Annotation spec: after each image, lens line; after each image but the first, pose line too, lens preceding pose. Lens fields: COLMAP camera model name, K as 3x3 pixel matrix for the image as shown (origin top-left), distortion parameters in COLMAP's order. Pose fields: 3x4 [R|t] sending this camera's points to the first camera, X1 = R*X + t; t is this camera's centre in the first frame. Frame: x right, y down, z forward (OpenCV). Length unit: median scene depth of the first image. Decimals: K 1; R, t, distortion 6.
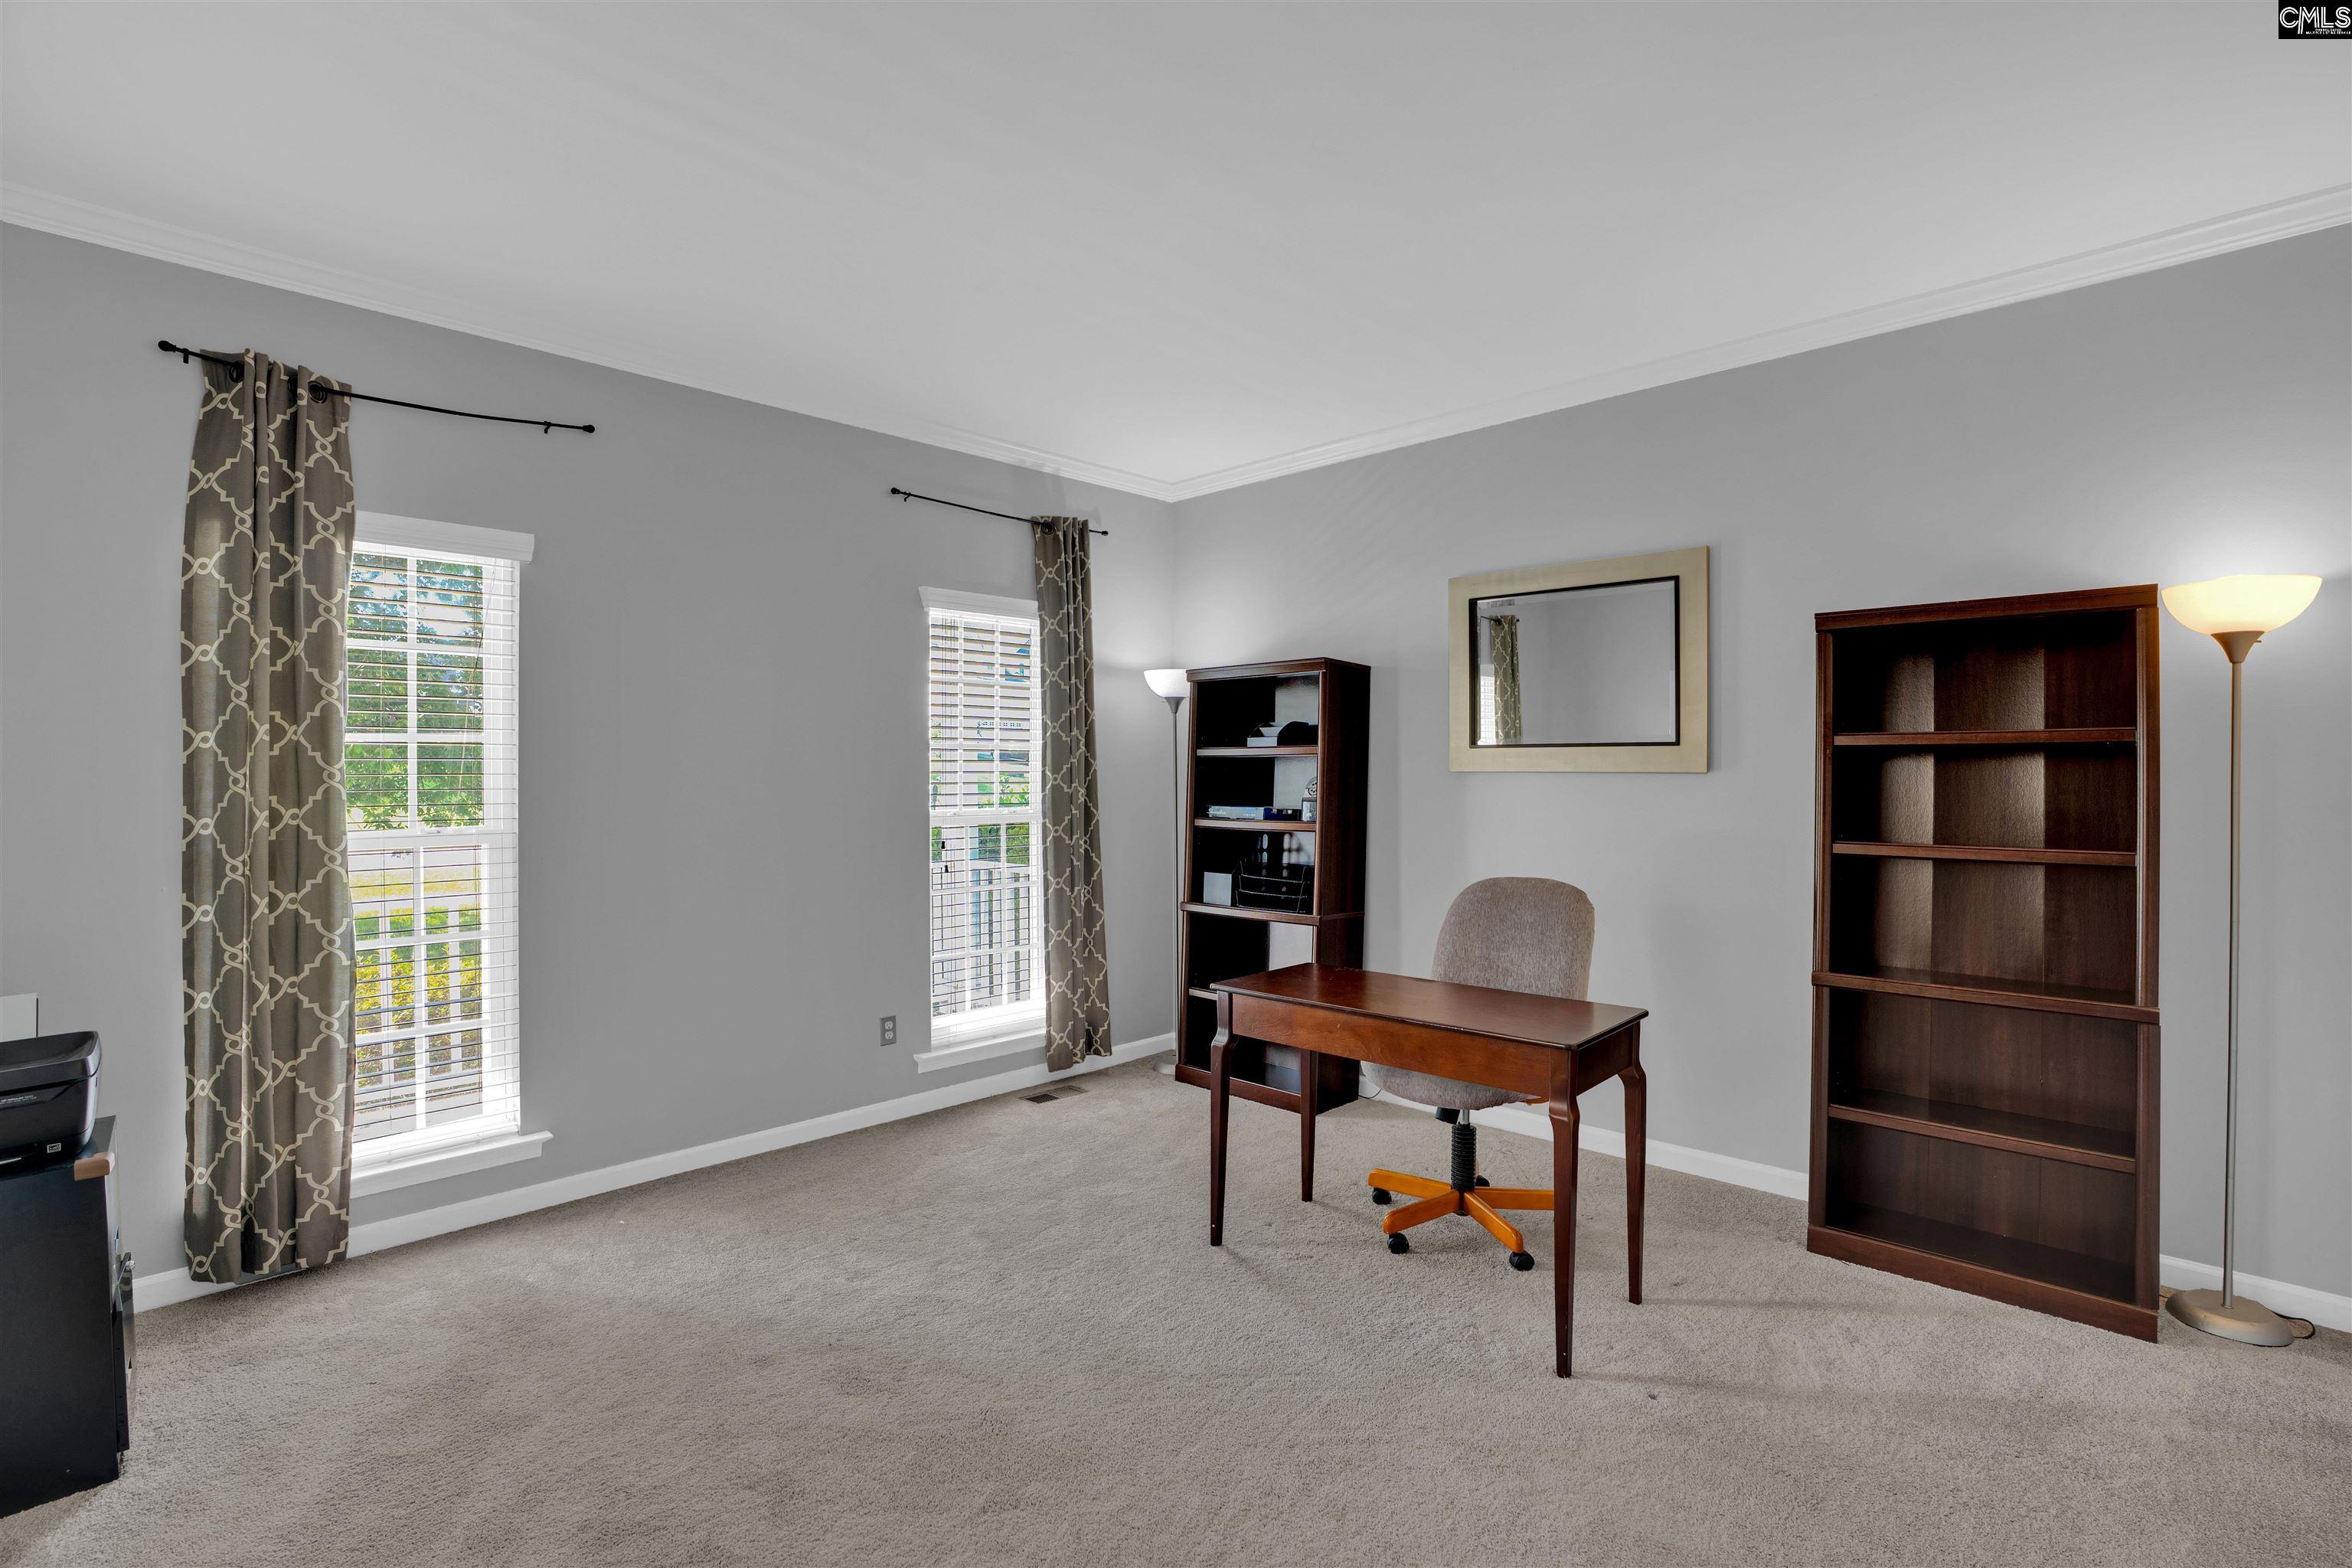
lens RADIAL K [[1096.0, 0, 1174.3], [0, 1096.0, 796.5], [0, 0, 1]] dist [-0.080045, 0.035012]
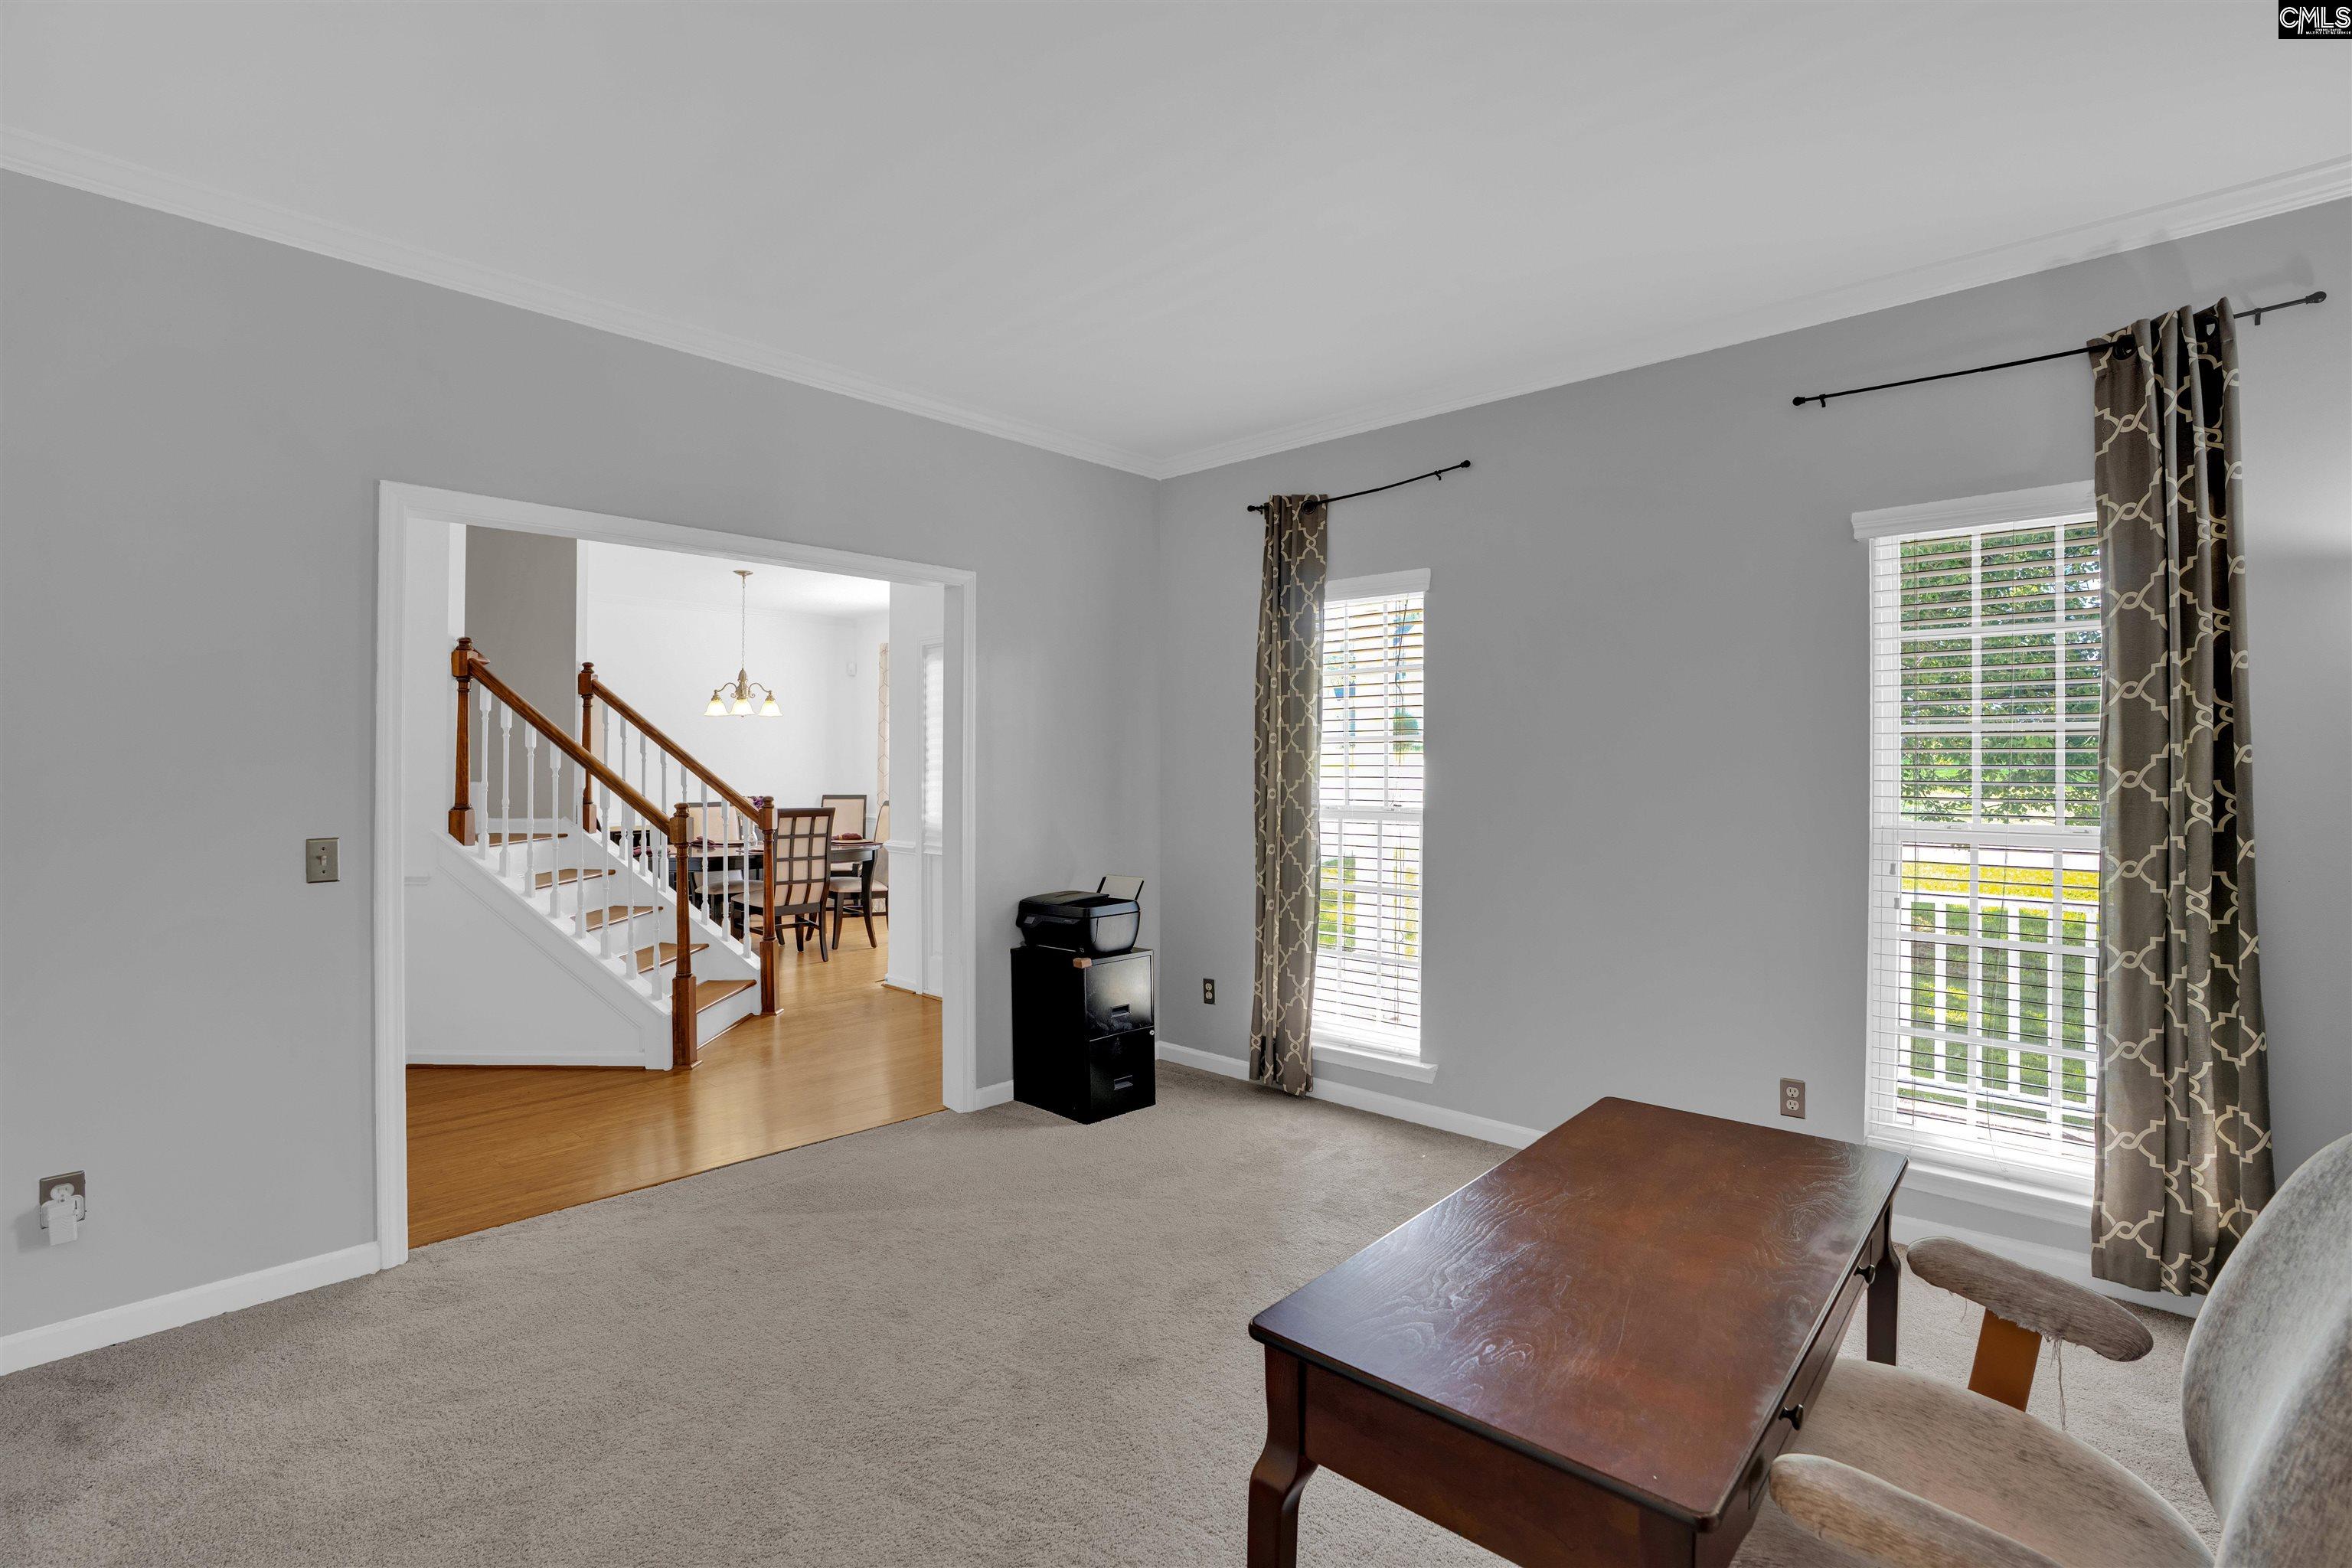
lens RADIAL K [[1125.6, 0, 1180.0], [0, 1125.6, 777.4], [0, 0, 1]] dist [-0.004016, -0.000342]
pose [[0.022265, 0.014162, -0.999652, 0.673685], [-0.024116, 0.999616, 0.013624, -0.018034], [0.999461, 0.023804, 0.022598, 0.690842]]
